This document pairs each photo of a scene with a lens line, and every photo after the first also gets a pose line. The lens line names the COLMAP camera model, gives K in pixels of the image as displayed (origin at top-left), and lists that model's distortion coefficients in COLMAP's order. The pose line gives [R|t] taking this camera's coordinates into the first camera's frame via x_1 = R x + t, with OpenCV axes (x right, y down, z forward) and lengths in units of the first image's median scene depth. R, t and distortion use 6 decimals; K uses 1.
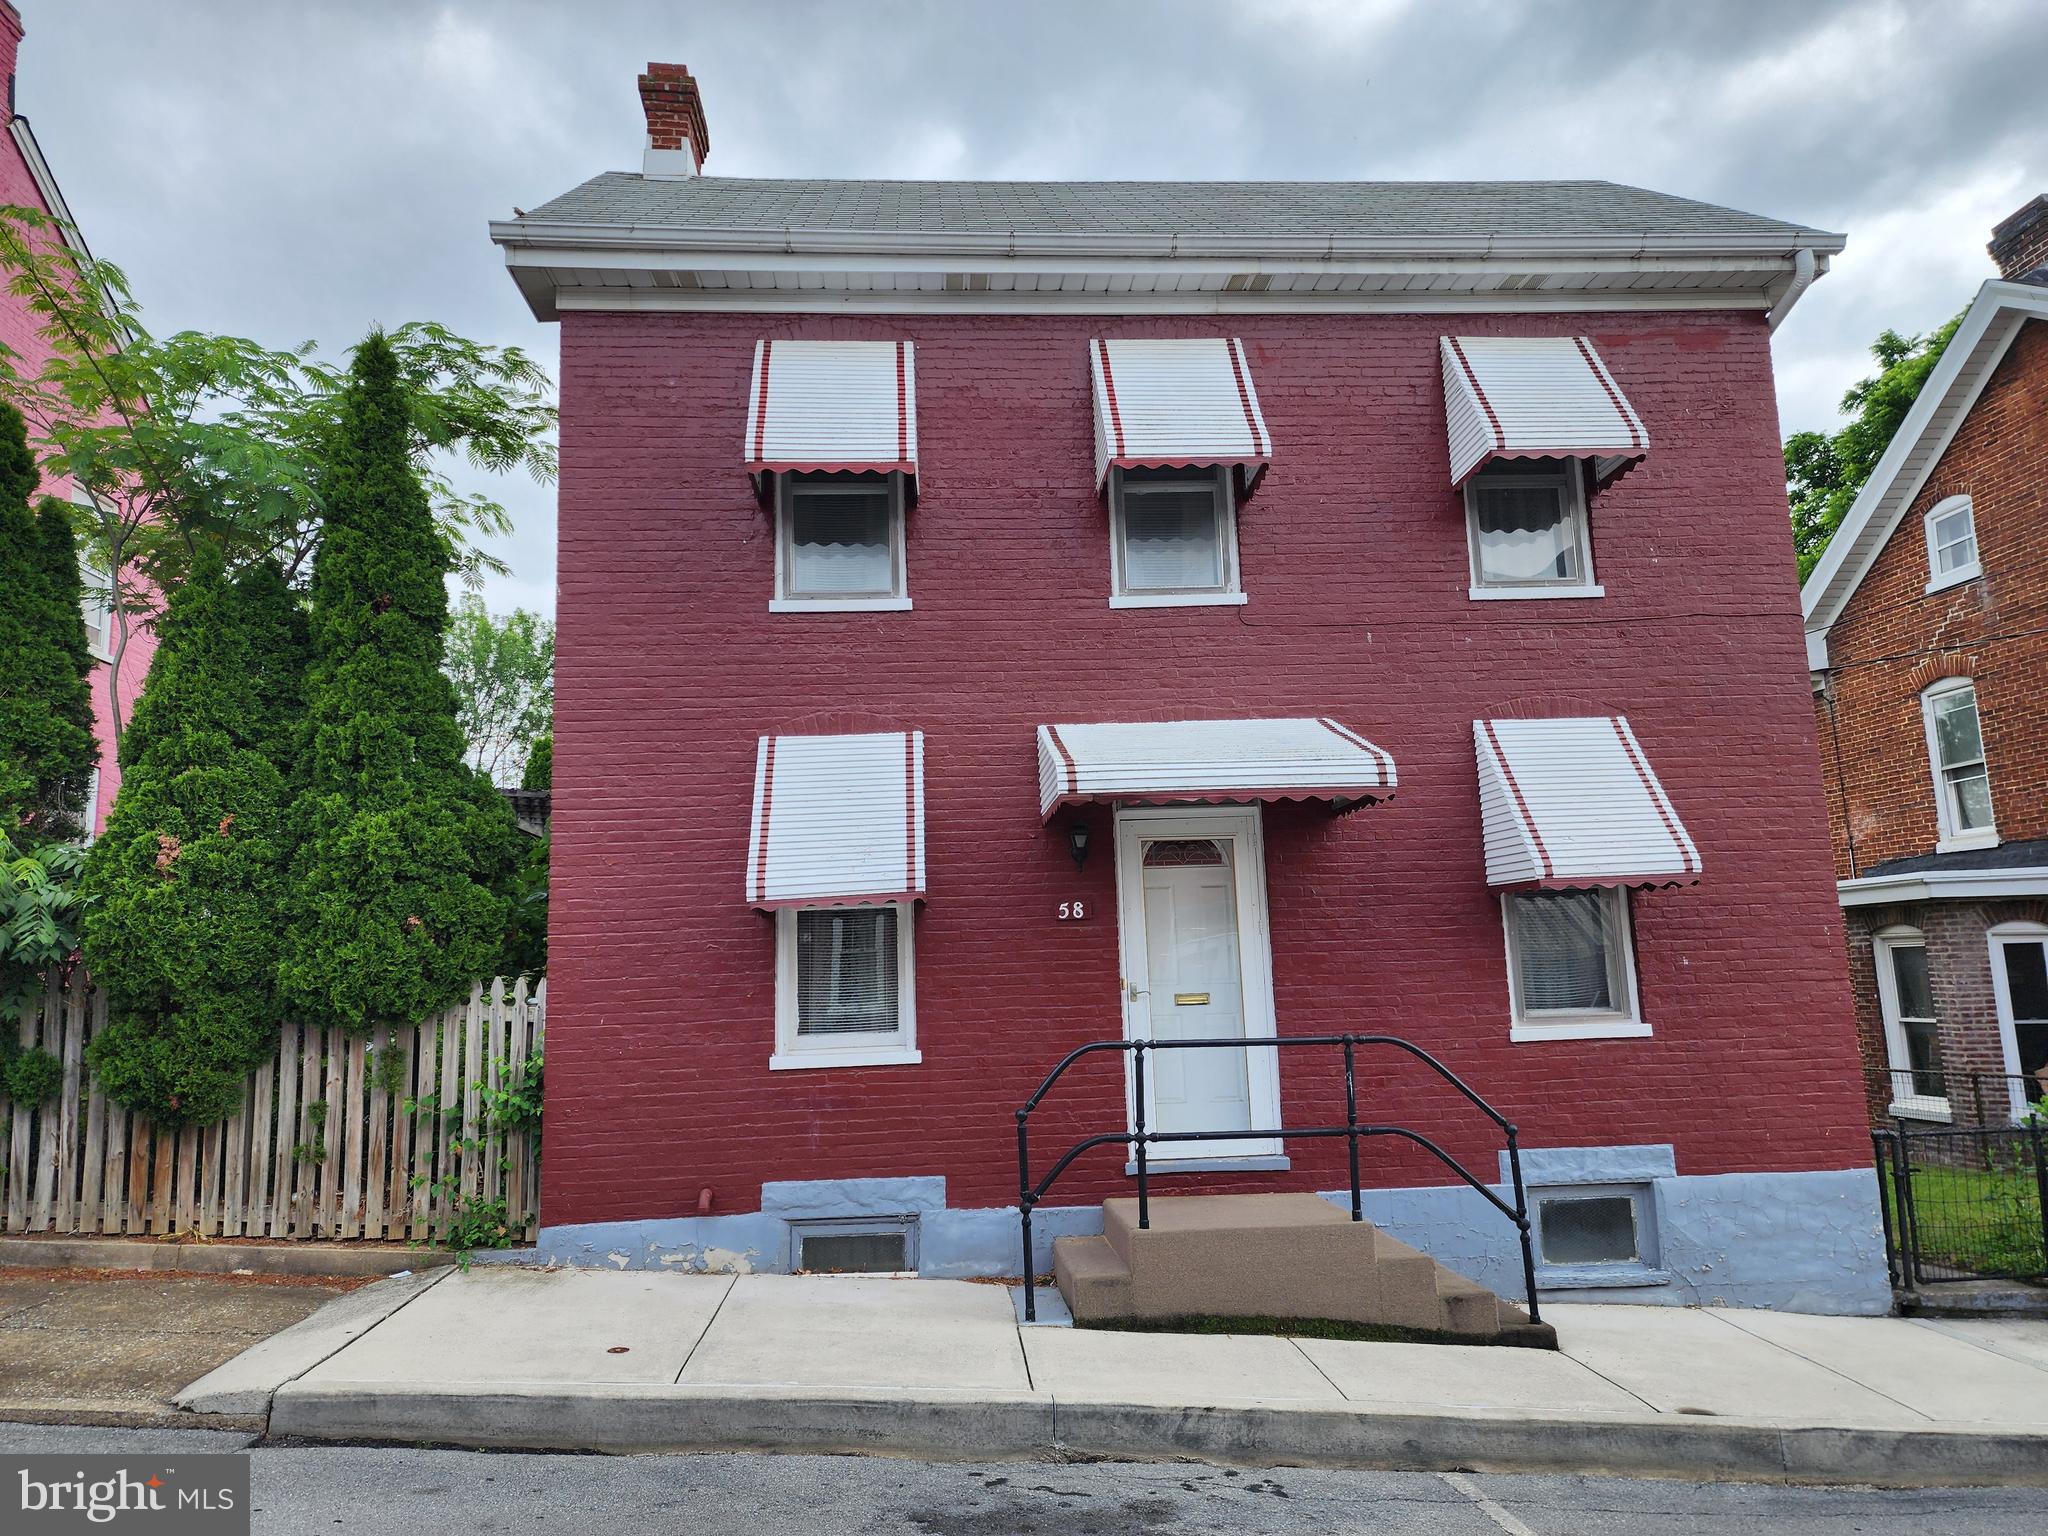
lens RADIAL K [[1354.7, 0, 1023.4], [0, 1354.7, 754.2], [0, 0, 1]] dist [0.080850, -0.067915]
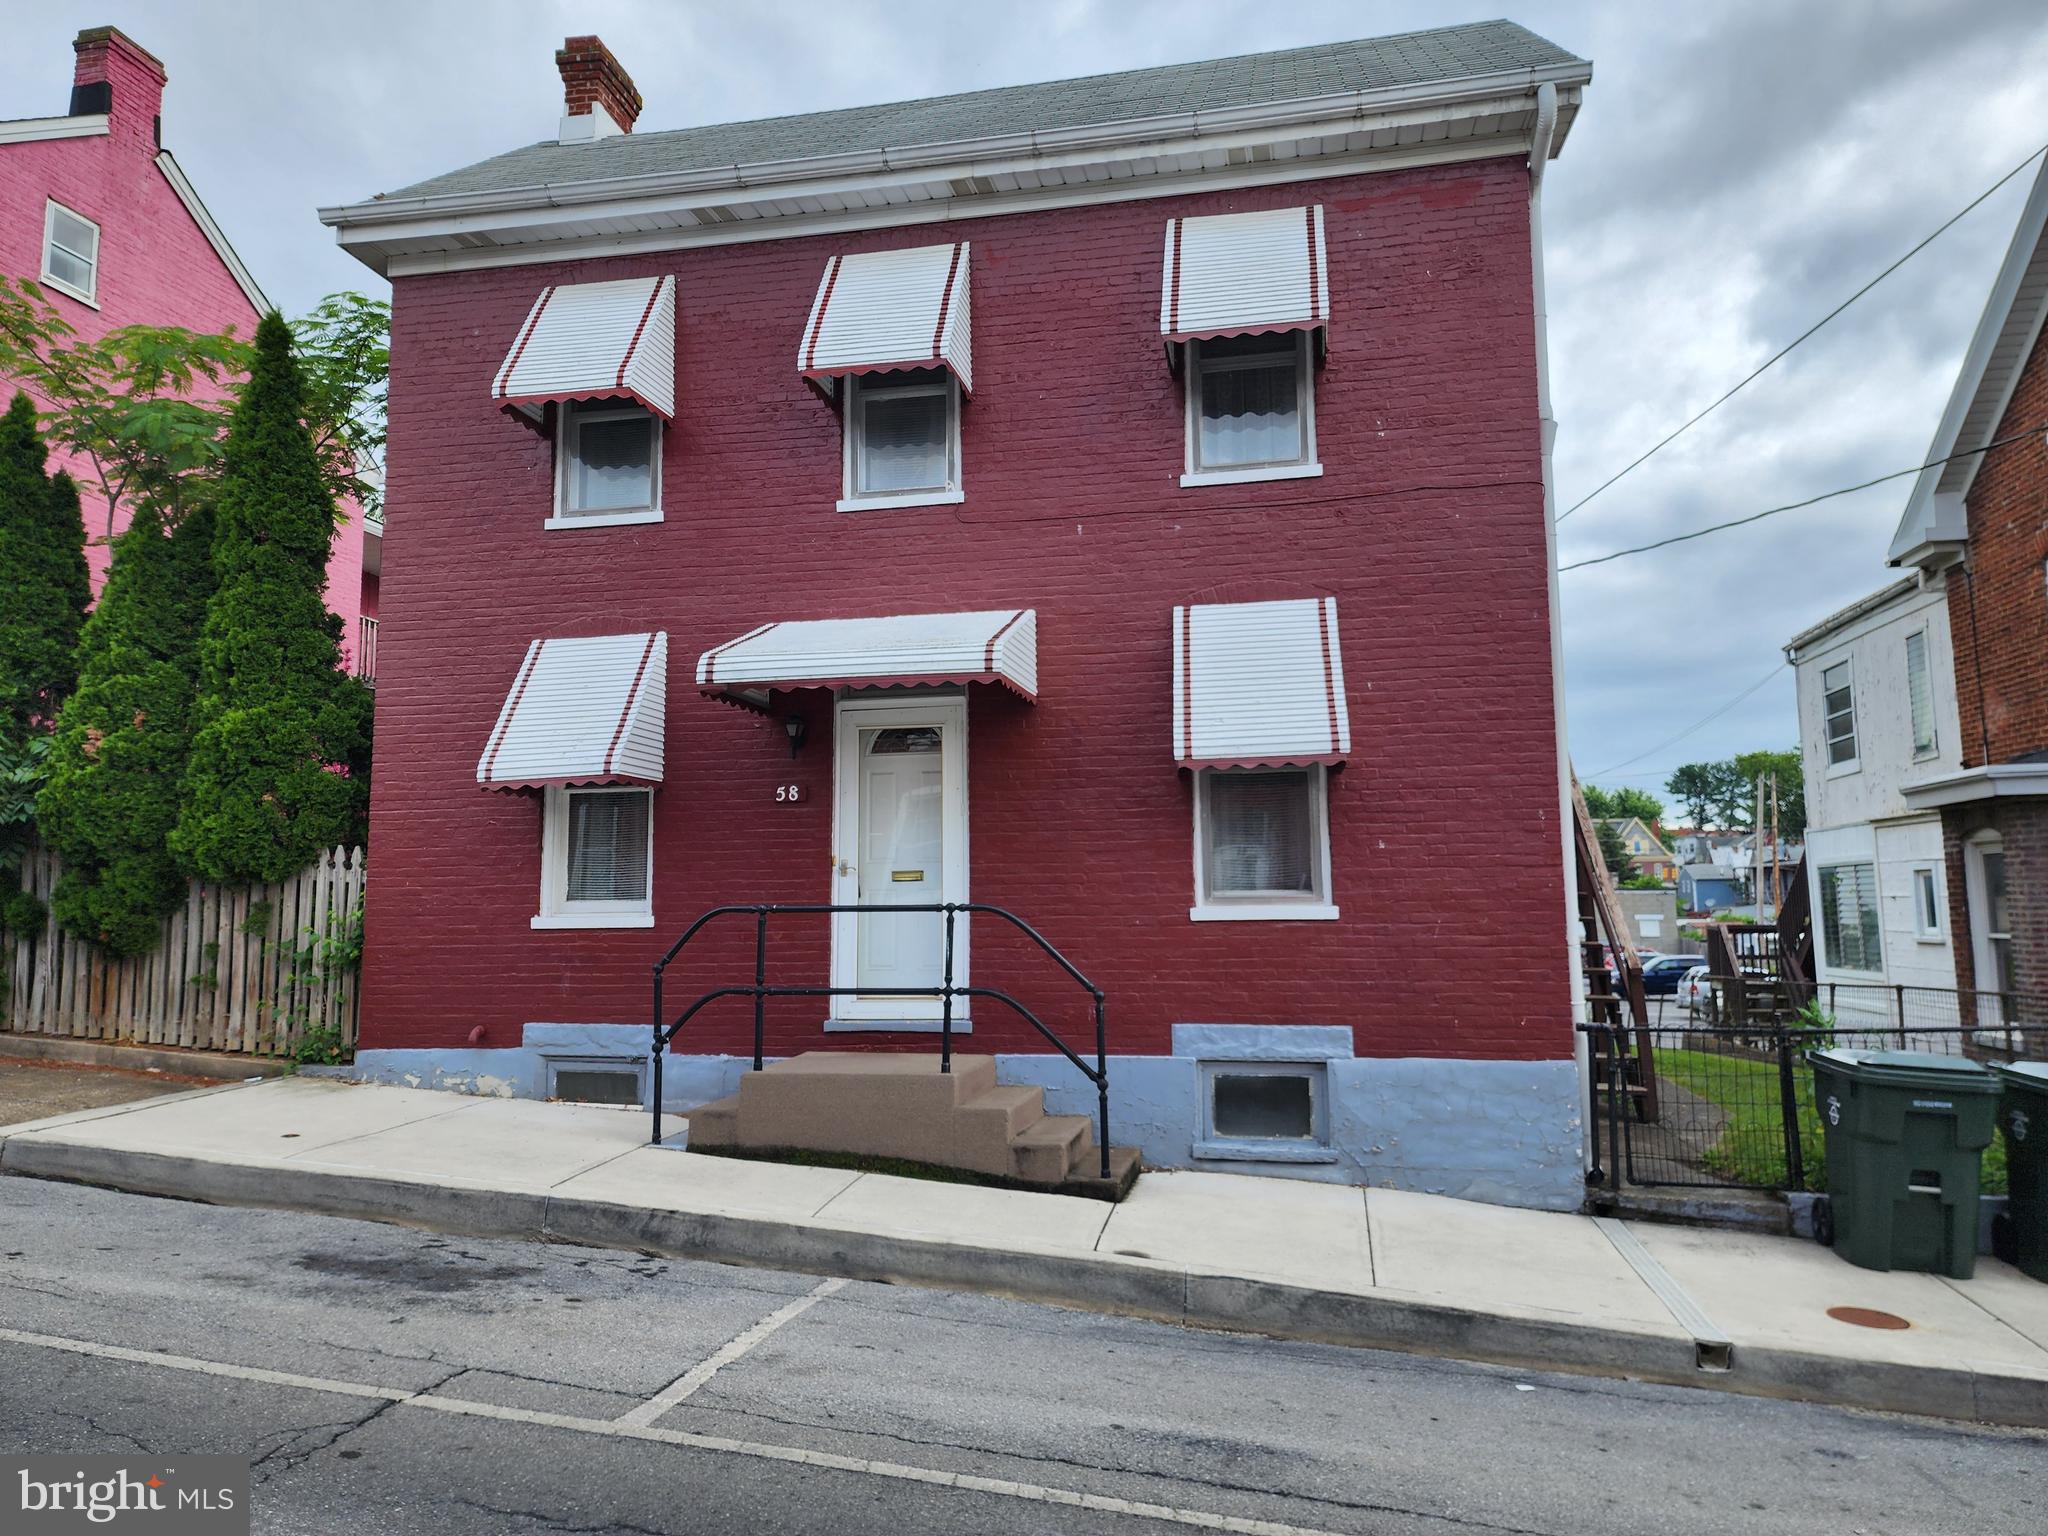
lens RADIAL K [[1367.5, 0, 1023.6], [0, 1367.5, 734.7], [0, 0, 1]] dist [0.073201, -0.067667]
pose [[0.964578, -0.009014, -0.263644, 0.505669], [0.021087, 0.998853, 0.042999, 0.024811], [0.262954, -0.047035, 0.963661, -0.010380]]
